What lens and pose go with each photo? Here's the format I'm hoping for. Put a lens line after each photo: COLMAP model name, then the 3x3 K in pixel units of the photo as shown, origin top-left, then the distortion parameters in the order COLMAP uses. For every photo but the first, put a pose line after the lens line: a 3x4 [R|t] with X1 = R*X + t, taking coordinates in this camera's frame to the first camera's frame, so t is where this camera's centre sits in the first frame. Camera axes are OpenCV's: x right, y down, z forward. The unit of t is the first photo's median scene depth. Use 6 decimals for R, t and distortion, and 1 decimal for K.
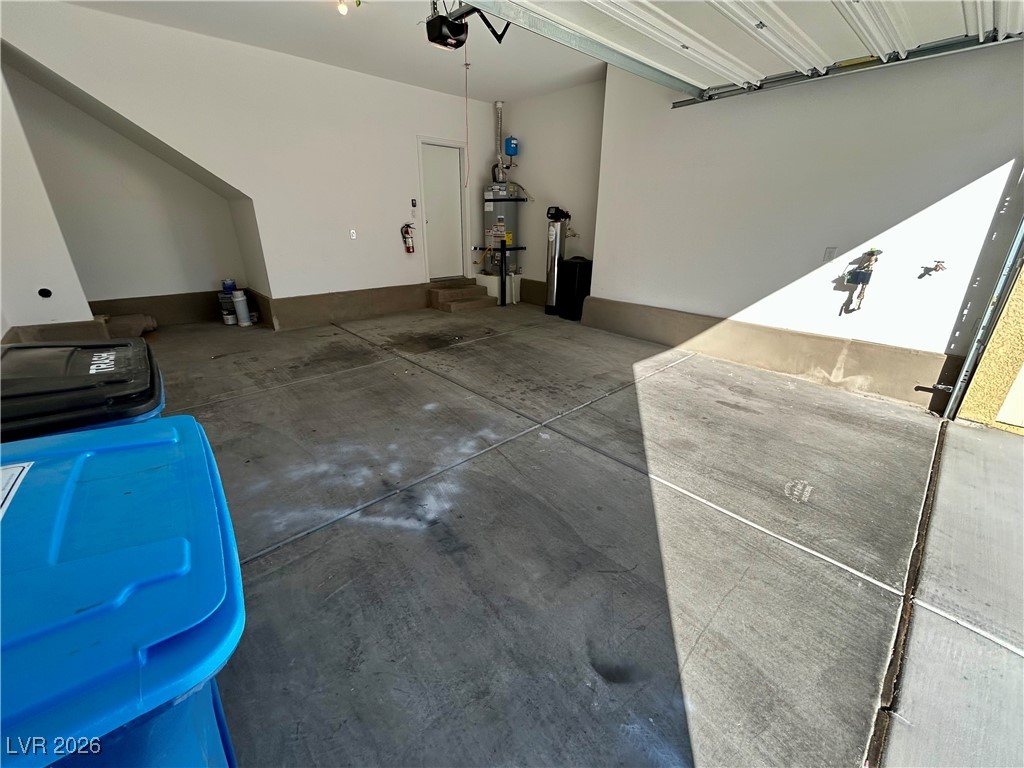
lens RADIAL K [[411.9, 0, 512.8], [0, 411.9, 382.7], [0, 0, 1]] dist [-0.003316, 0.000025]
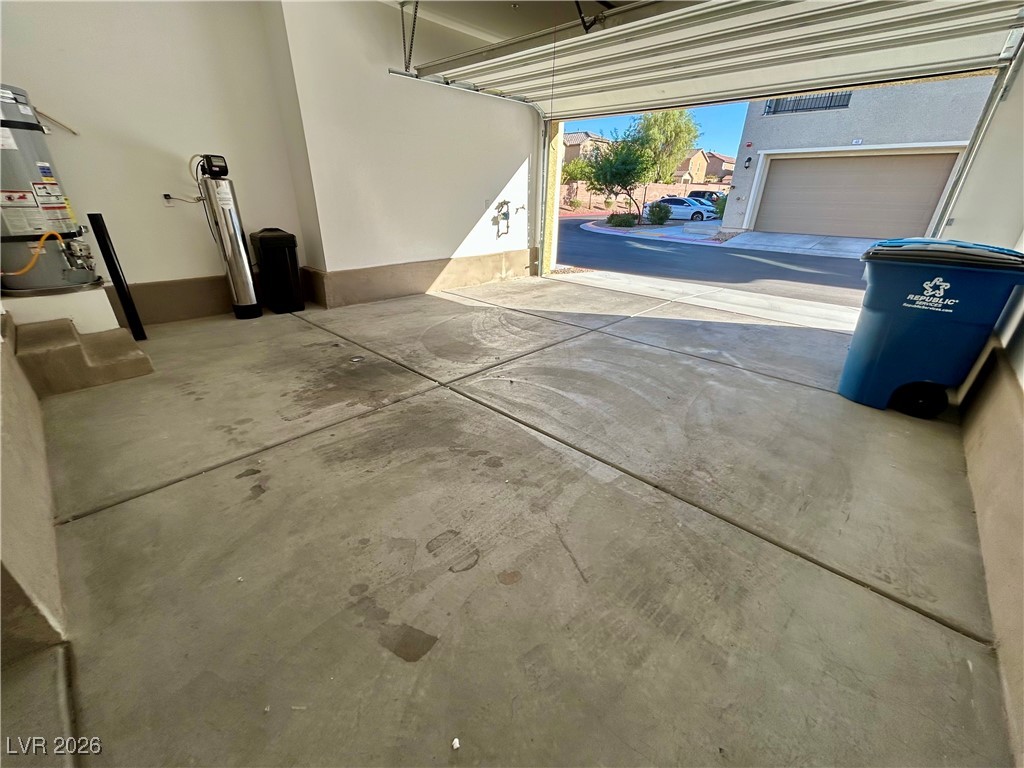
lens RADIAL K [[411.9, 0, 508.7], [0, 411.9, 384.9], [0, 0, 1]] dist [-0.003316, 0.000025]
pose [[-0.061756, -0.432204, 0.899659, -1.042491], [0.346802, 0.835925, 0.425391, -0.368564], [-0.935903, 0.338274, 0.098266, 0.964167]]
